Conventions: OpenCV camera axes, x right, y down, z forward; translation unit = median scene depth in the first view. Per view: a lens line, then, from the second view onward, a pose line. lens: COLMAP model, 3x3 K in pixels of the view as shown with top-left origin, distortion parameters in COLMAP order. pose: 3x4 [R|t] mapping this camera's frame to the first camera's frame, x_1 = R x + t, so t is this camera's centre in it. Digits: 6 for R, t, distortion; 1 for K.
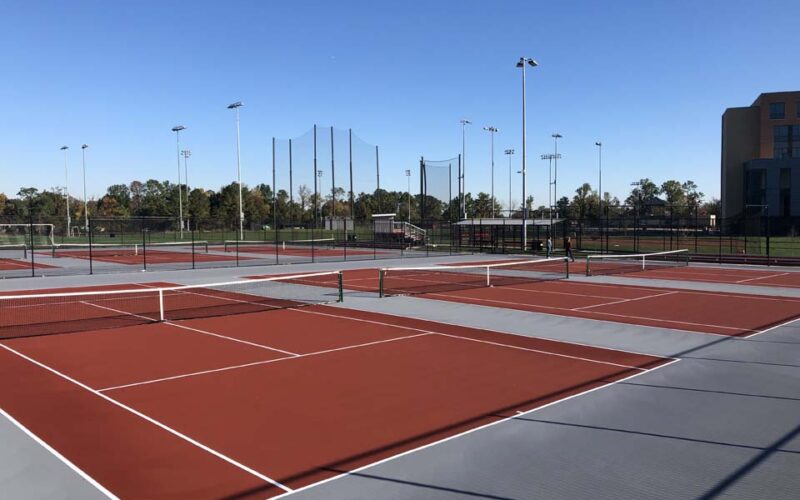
lens RADIAL K [[656.5, 0, 404.6], [0, 656.5, 252.4], [0, 0, 1]] dist [0.084381, -0.238874]
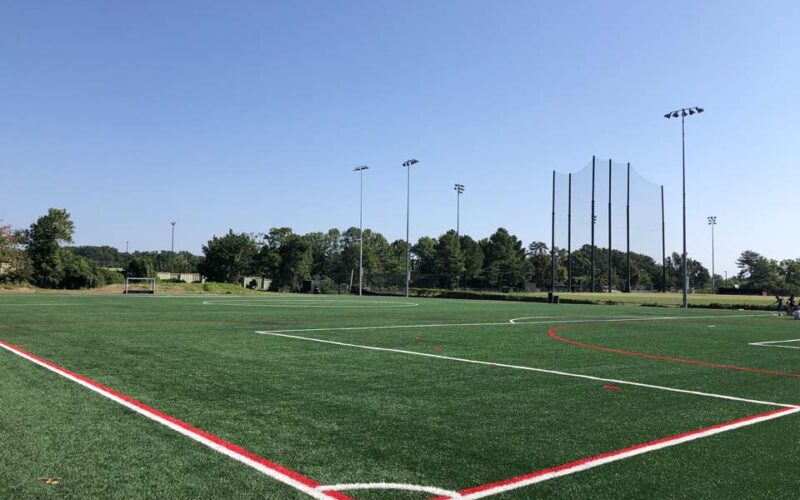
lens RADIAL K [[656.5, 0, 404.6], [0, 656.5, 252.4], [0, 0, 1]] dist [0.084381, -0.238874]
pose [[0.997650, 0.015454, -0.066753, -0.318712], [-0.021617, 0.995468, -0.092611, -0.005807], [0.065020, 0.093836, 0.993462, 0.240332]]
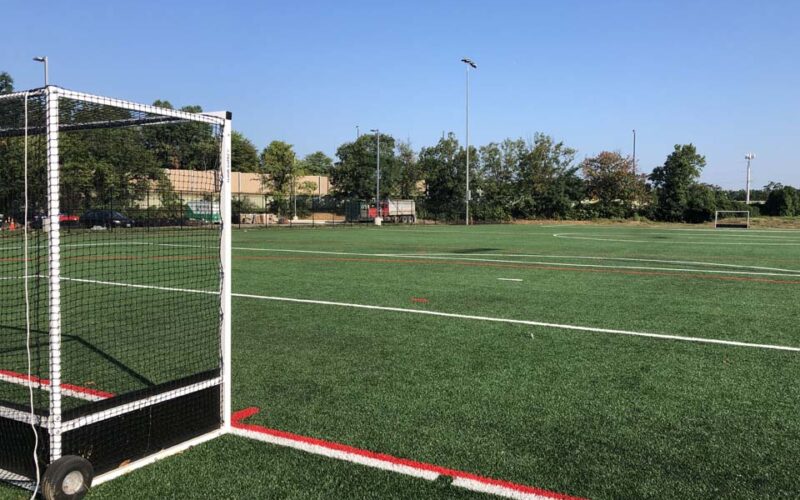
lens RADIAL K [[656.5, 0, 404.6], [0, 656.5, 252.4], [0, 0, 1]] dist [0.084381, -0.238874]
pose [[0.281576, 0.063889, -0.957410, -0.187185], [-0.051341, 0.997355, 0.051455, -0.010823], [0.958164, 0.034665, 0.284111, 0.363475]]
